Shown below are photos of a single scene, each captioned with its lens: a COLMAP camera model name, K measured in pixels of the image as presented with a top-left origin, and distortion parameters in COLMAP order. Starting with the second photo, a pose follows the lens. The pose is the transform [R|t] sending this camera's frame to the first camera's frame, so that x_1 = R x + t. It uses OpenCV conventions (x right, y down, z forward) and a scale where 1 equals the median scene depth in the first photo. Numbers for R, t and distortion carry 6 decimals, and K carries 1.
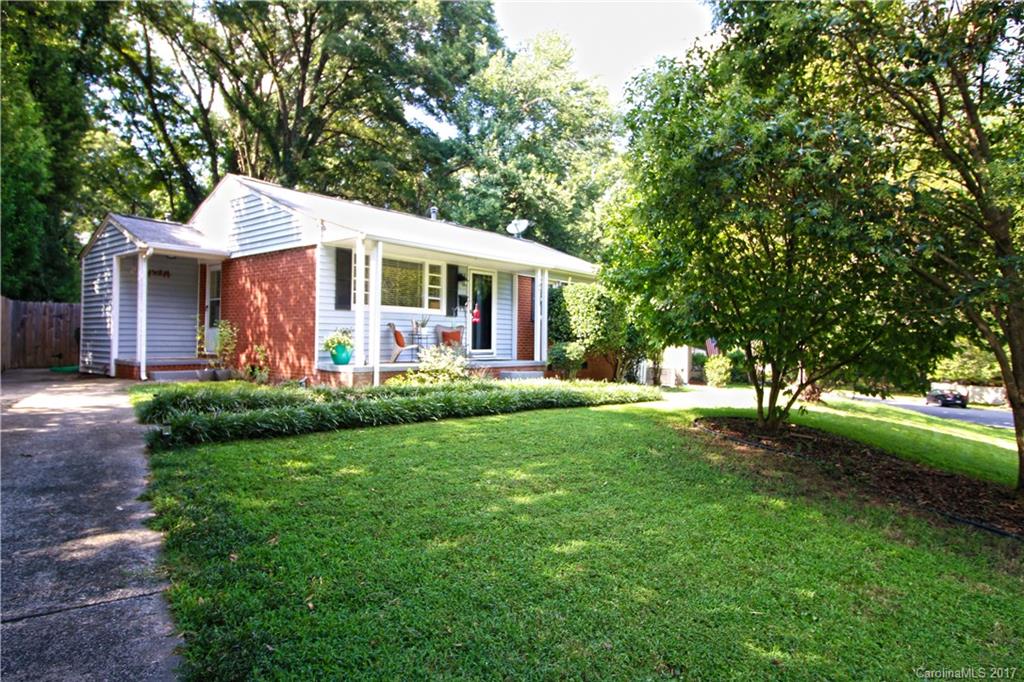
lens RADIAL K [[628.4, 0, 512.0], [0, 628.4, 341.0], [0, 0, 1]] dist [0.001761, 0.000029]
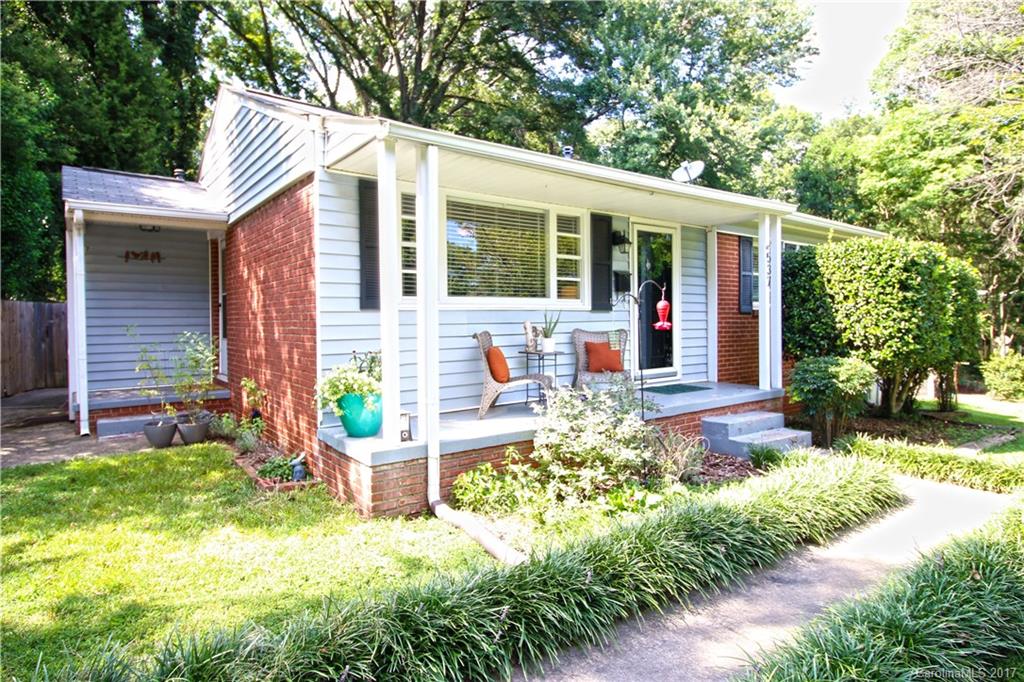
lens RADIAL K [[628.4, 0, 512.0], [0, 628.4, 341.0], [0, 0, 1]] dist [0.001761, 0.000029]
pose [[0.975540, -0.016389, -0.219210, -0.052161], [0.022769, 0.999387, 0.026609, -0.029367], [0.218639, -0.030950, 0.975315, 0.449202]]
